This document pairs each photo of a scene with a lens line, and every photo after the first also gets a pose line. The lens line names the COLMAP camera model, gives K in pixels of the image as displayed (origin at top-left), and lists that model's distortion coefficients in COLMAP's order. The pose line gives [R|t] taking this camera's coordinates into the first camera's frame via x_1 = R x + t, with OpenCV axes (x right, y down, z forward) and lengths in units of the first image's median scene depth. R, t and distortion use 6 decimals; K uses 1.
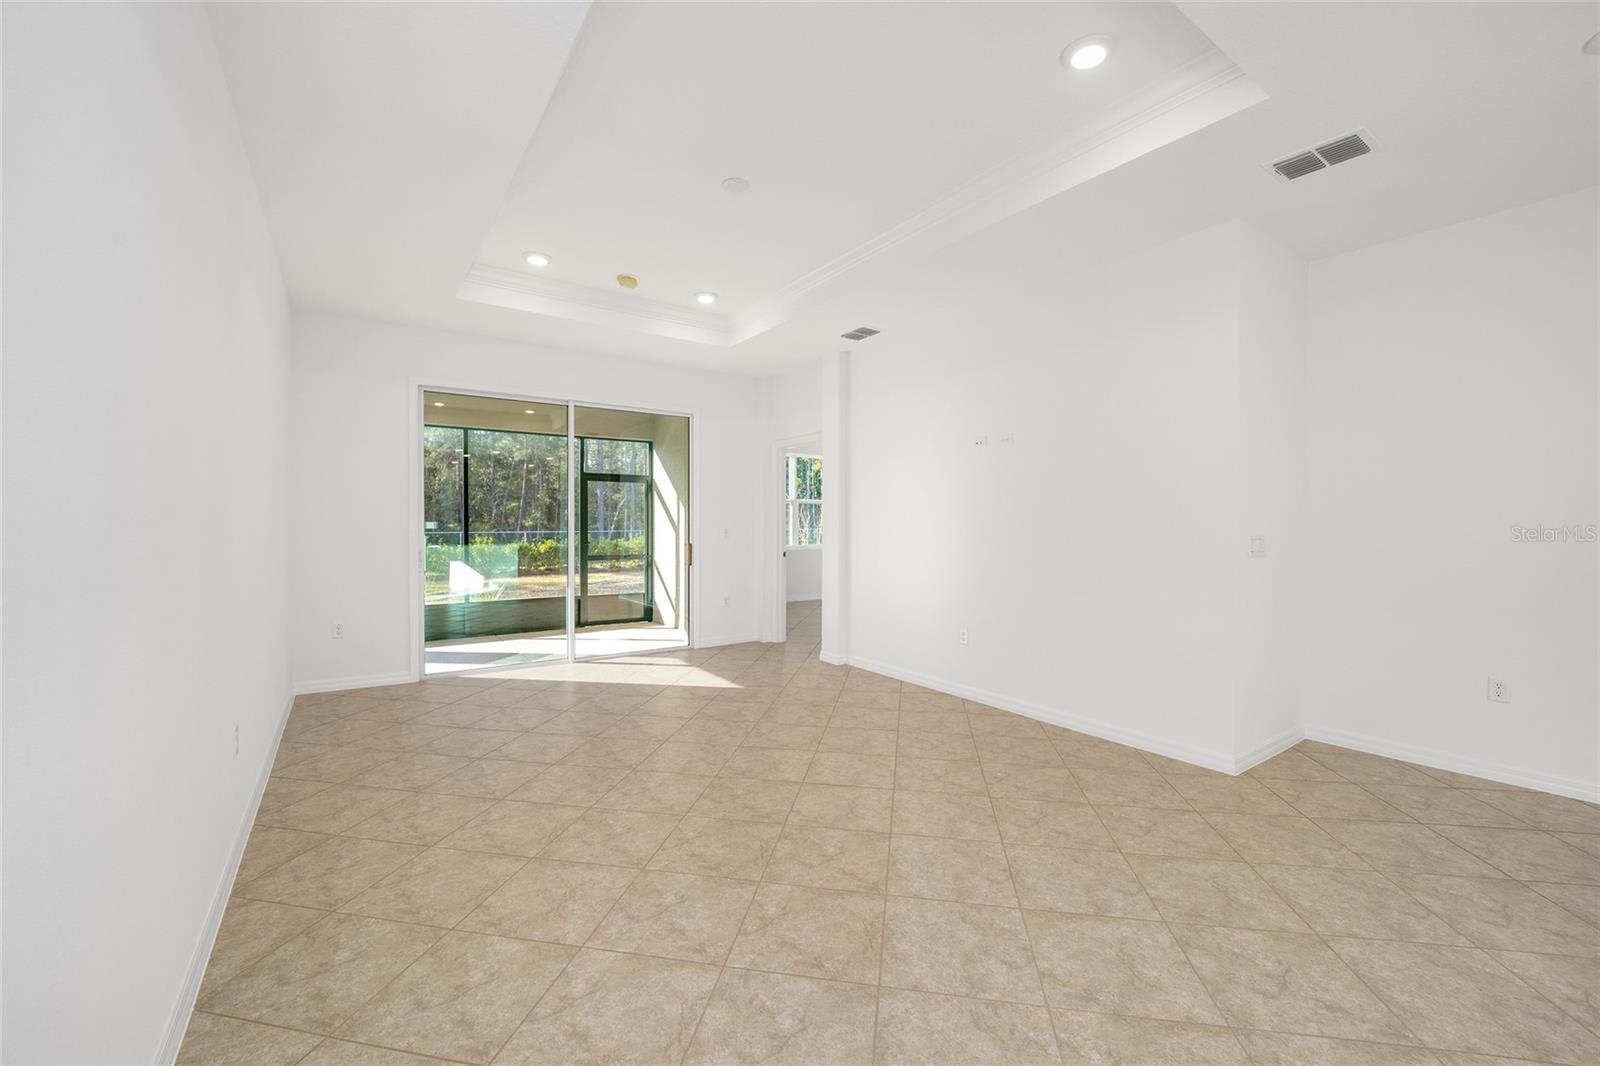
lens RADIAL K [[653.1, 0, 791.0], [0, 653.1, 521.5], [0, 0, 1]] dist [-0.019730, 0.001305]
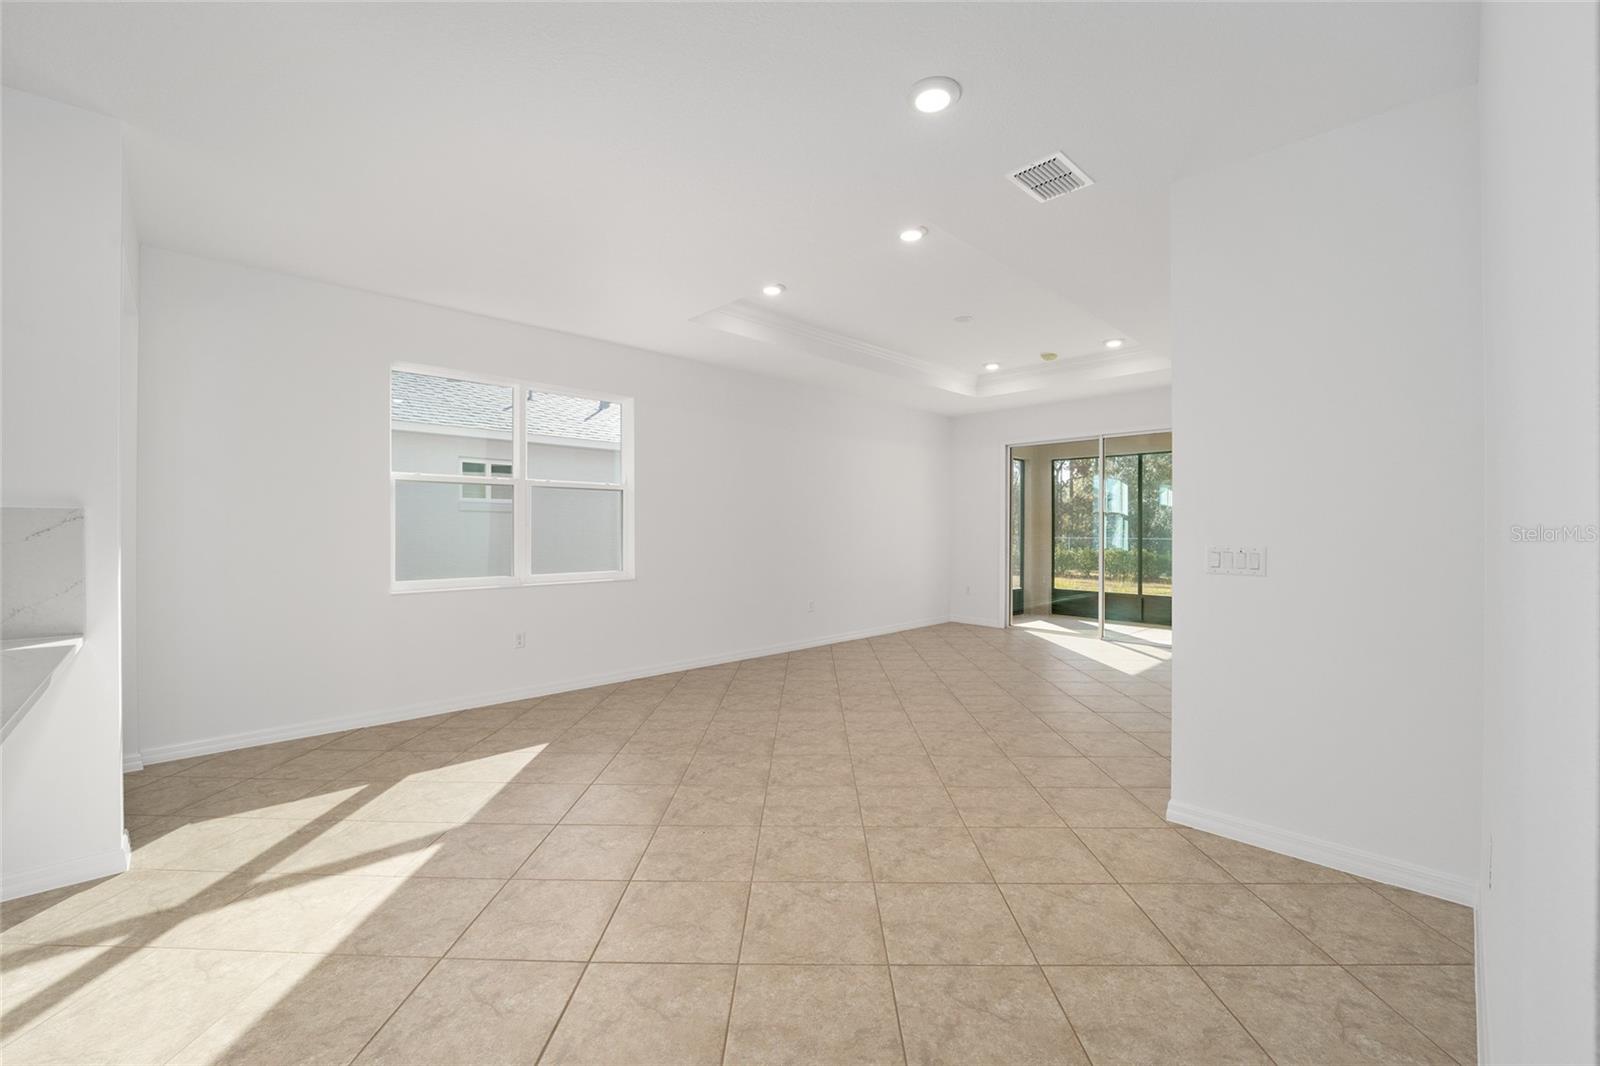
lens RADIAL K [[653.1, 0, 791.5], [0, 653.1, 530.1], [0, 0, 1]] dist [-0.019730, 0.001305]
pose [[0.145857, 0.002657, -0.989302, 1.408077], [0.003526, 0.999989, 0.003206, -0.006581], [0.989299, -0.003956, 0.145846, 0.346361]]
